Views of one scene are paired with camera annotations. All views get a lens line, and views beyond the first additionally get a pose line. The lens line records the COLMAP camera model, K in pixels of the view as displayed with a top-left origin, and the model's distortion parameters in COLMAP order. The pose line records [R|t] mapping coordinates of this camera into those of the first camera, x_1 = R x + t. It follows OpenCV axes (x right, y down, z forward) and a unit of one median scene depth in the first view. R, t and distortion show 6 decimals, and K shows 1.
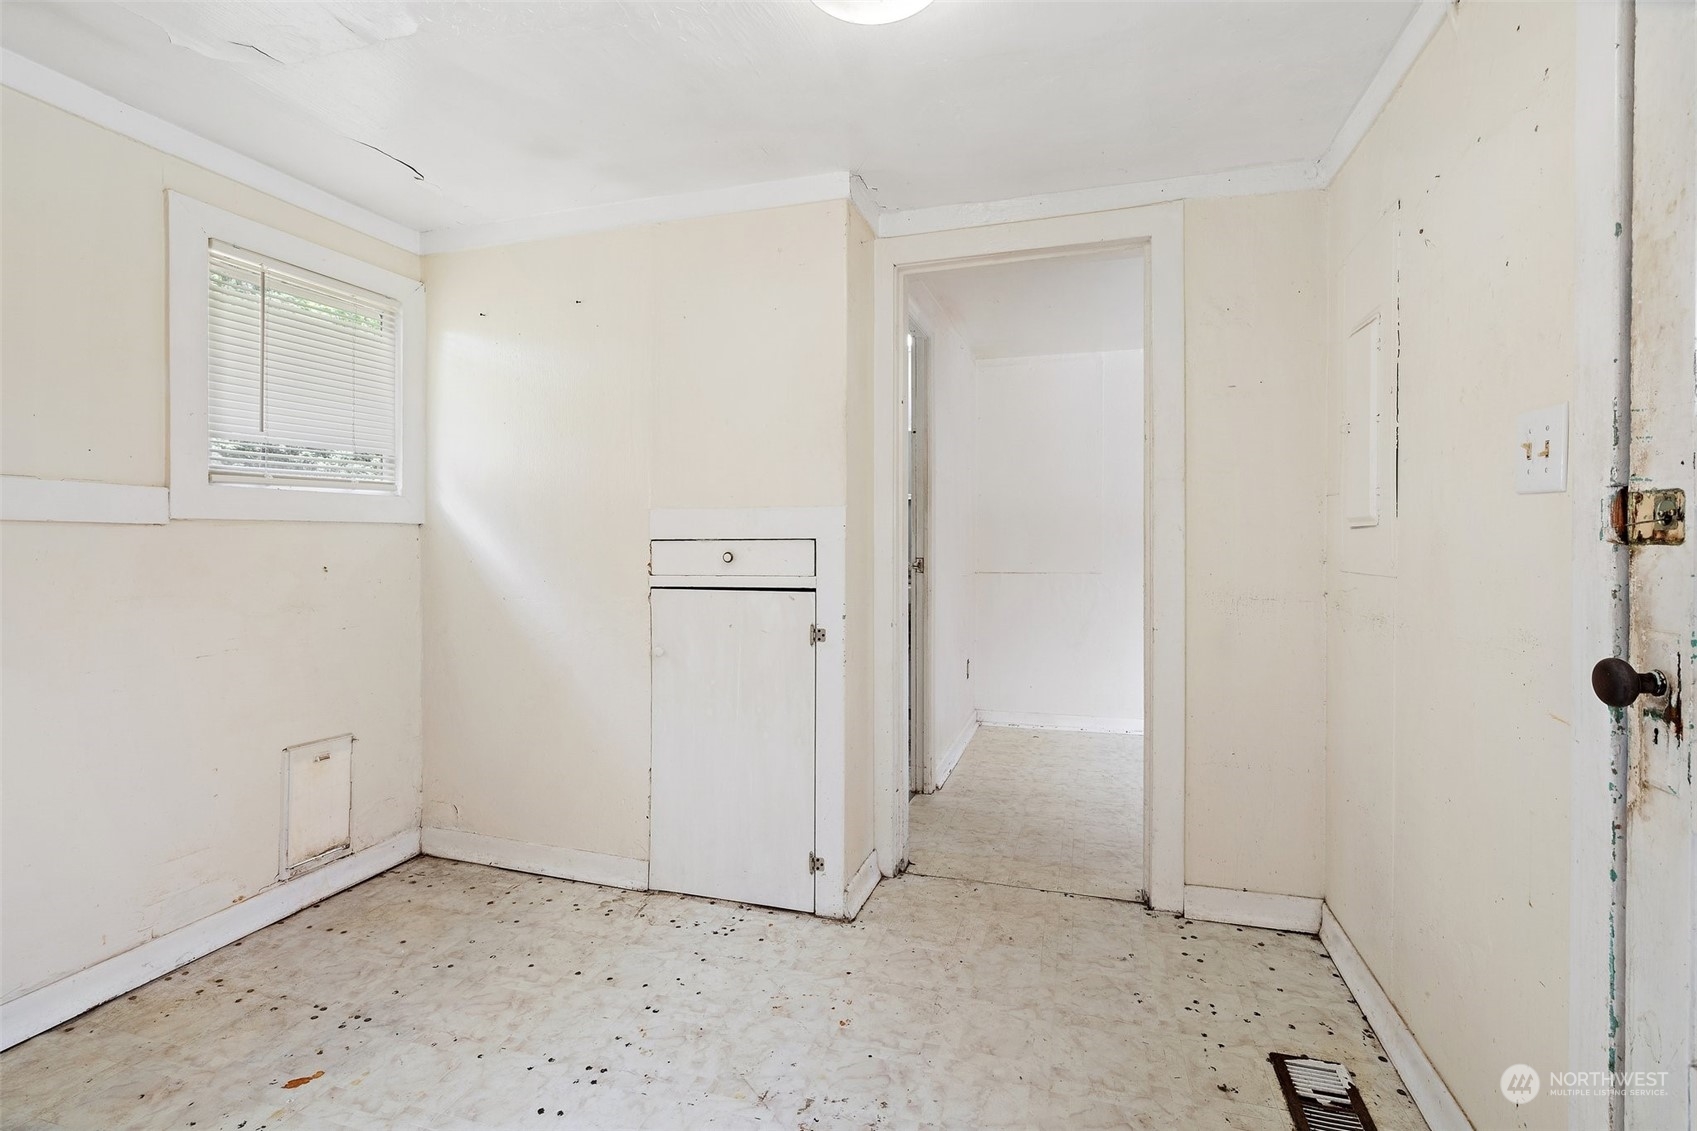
lens RADIAL K [[775.0, 0, 853.3], [0, 775.0, 553.0], [0, 0, 1]] dist [-0.000129, 0.000342]
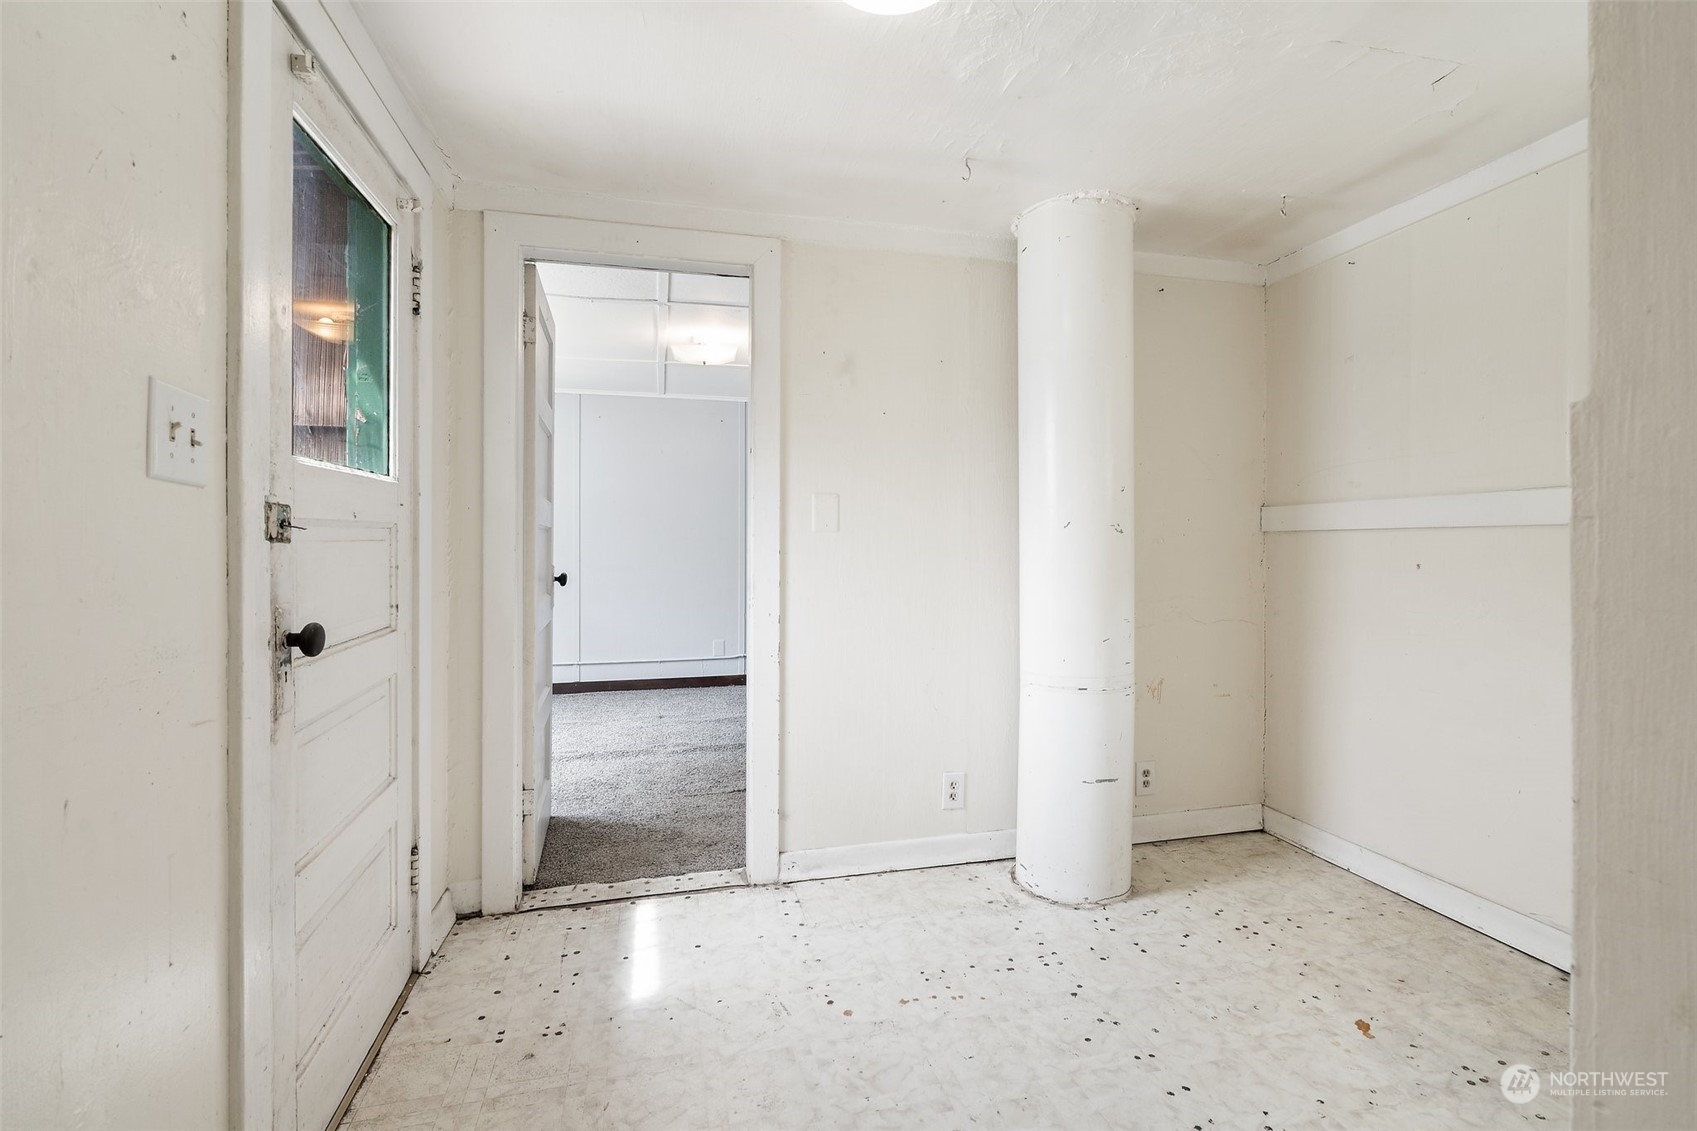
lens RADIAL K [[775.0, 0, 853.3], [0, 775.0, 557.2], [0, 0, 1]] dist [-0.000129, 0.000342]
pose [[-0.856045, 0.004442, -0.516882, 0.510271], [-0.002827, 0.999908, 0.013275, -0.002940], [0.516894, 0.012825, -0.855954, 1.659979]]
